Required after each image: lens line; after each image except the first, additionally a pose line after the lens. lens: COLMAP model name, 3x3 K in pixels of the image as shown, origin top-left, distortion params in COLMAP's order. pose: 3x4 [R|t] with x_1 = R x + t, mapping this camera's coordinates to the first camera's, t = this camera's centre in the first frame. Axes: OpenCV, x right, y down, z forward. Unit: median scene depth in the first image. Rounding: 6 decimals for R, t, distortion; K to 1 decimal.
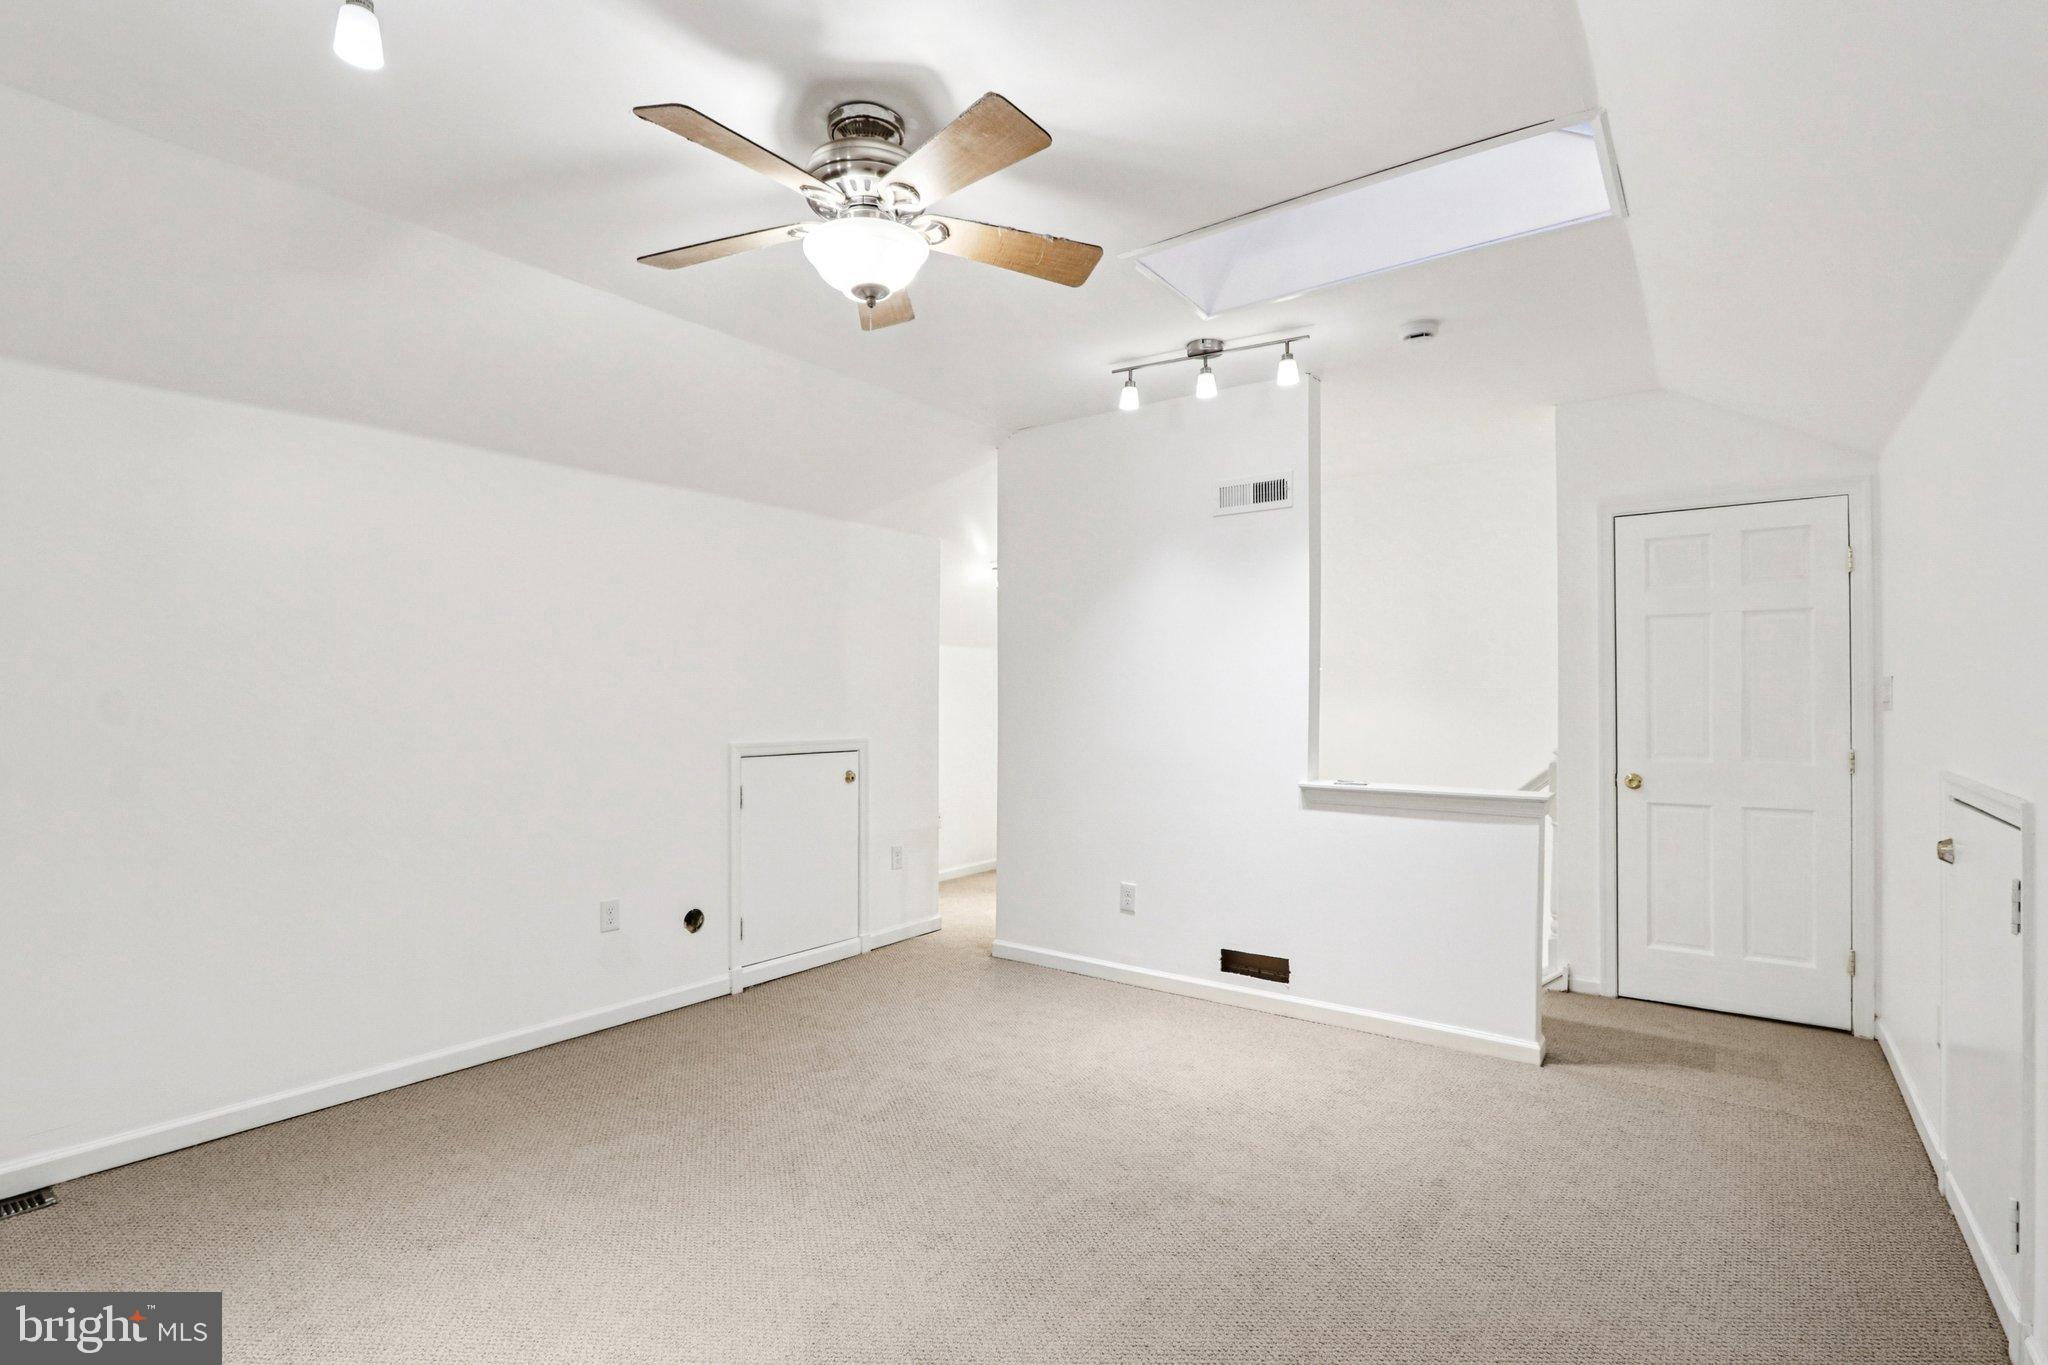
lens RADIAL K [[964.6, 0, 1027.0], [0, 964.6, 692.3], [0, 0, 1]] dist [-0.021038, 0.004825]
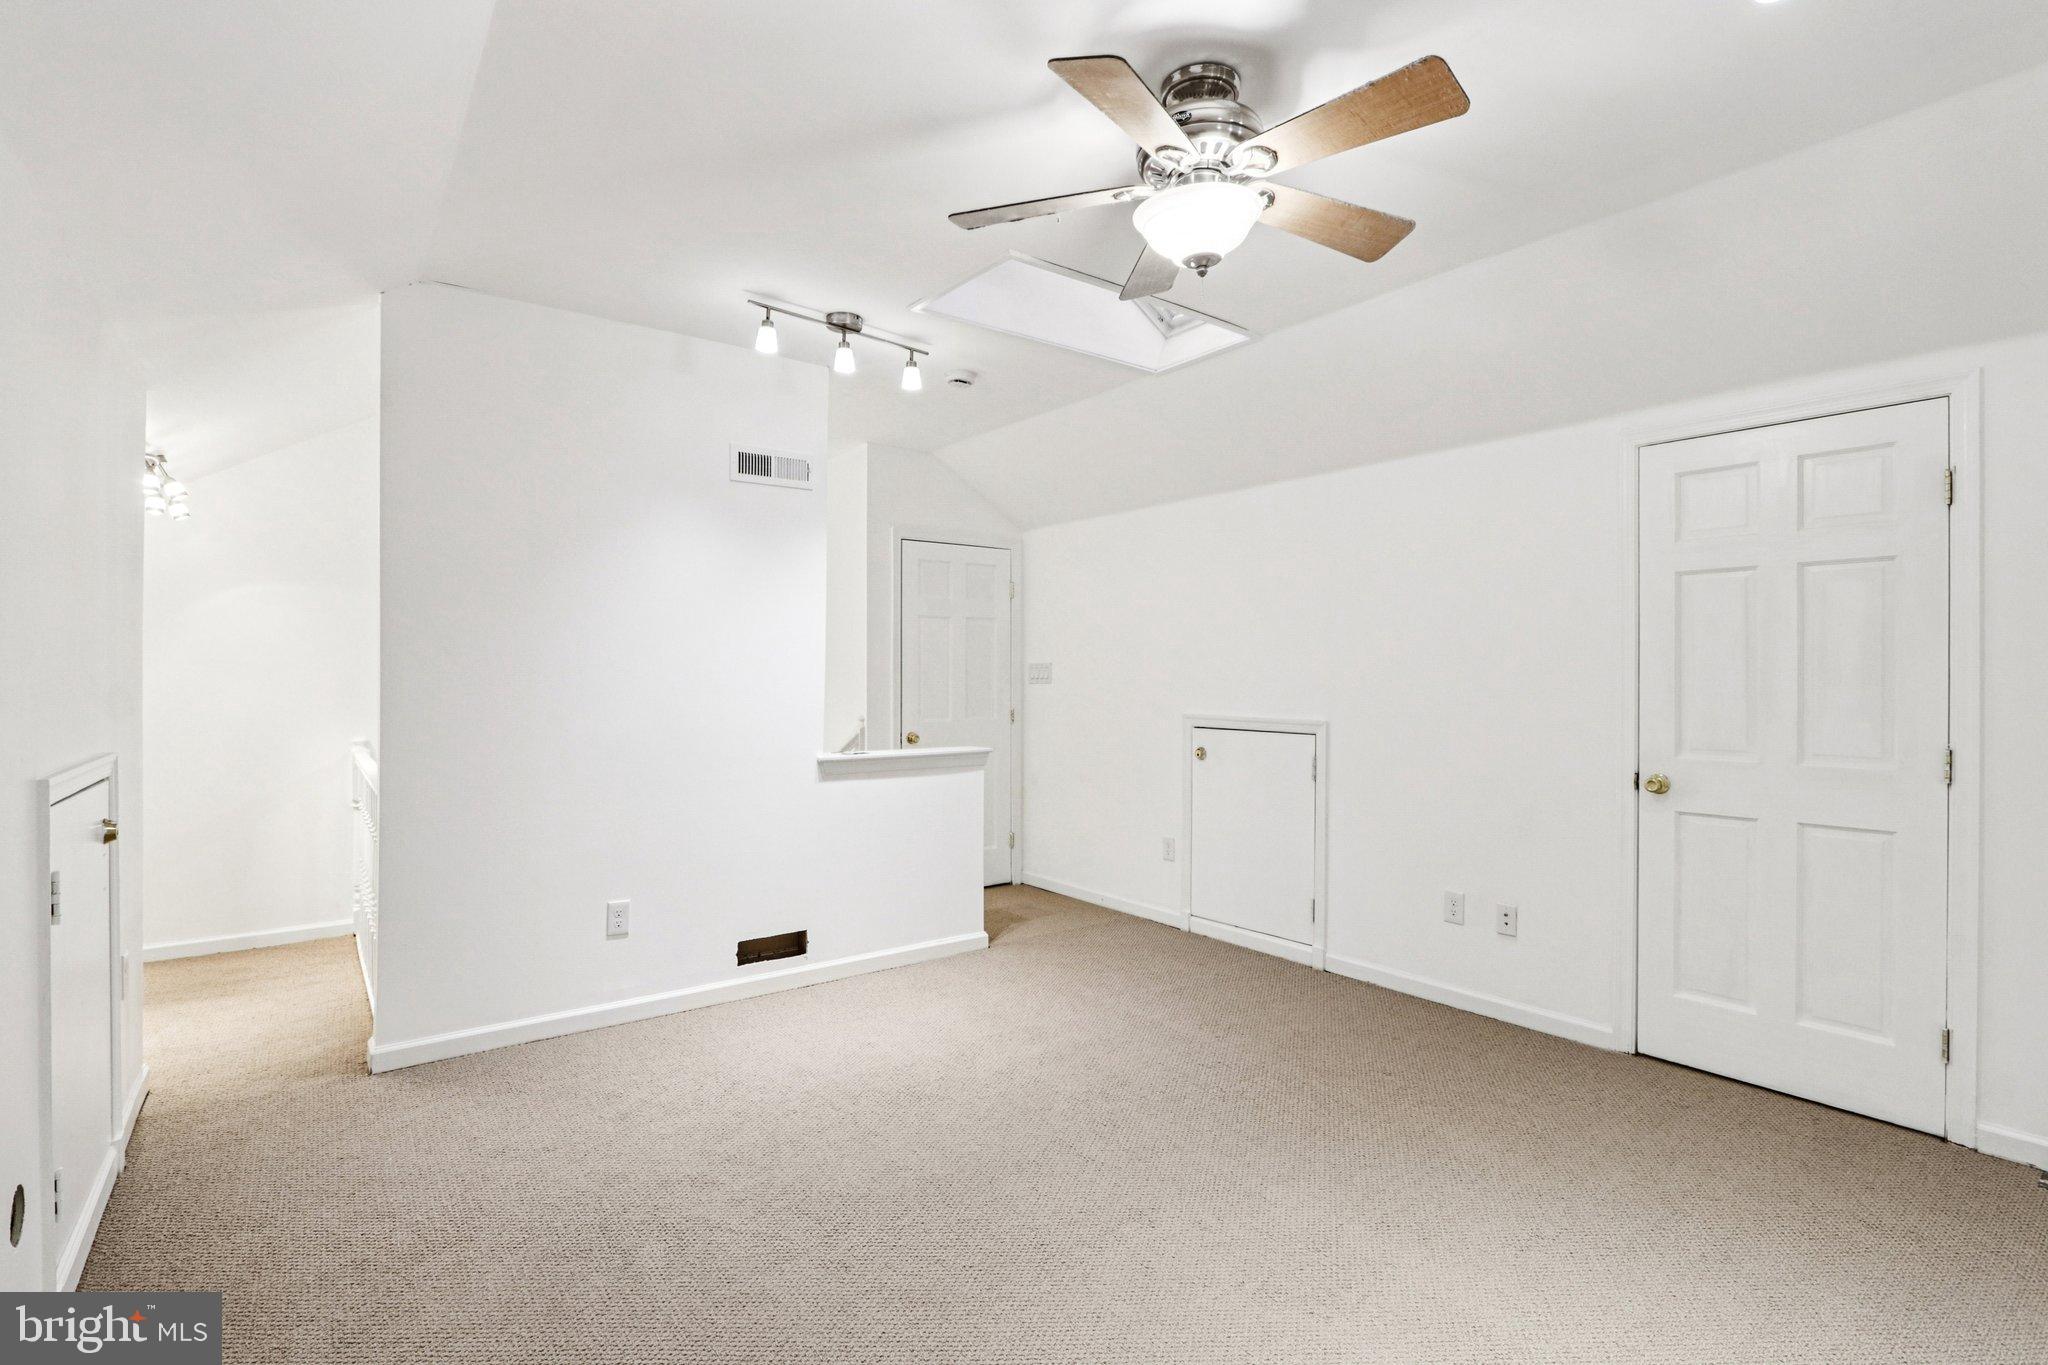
lens RADIAL K [[964.6, 0, 1027.3], [0, 964.6, 677.5], [0, 0, 1]] dist [-0.021038, 0.004825]
pose [[0.284016, 0.002474, 0.958816, -0.650456], [0.000886, 0.999996, -0.002843, 0.011987], [-0.958819, 0.001657, 0.284013, 0.488305]]
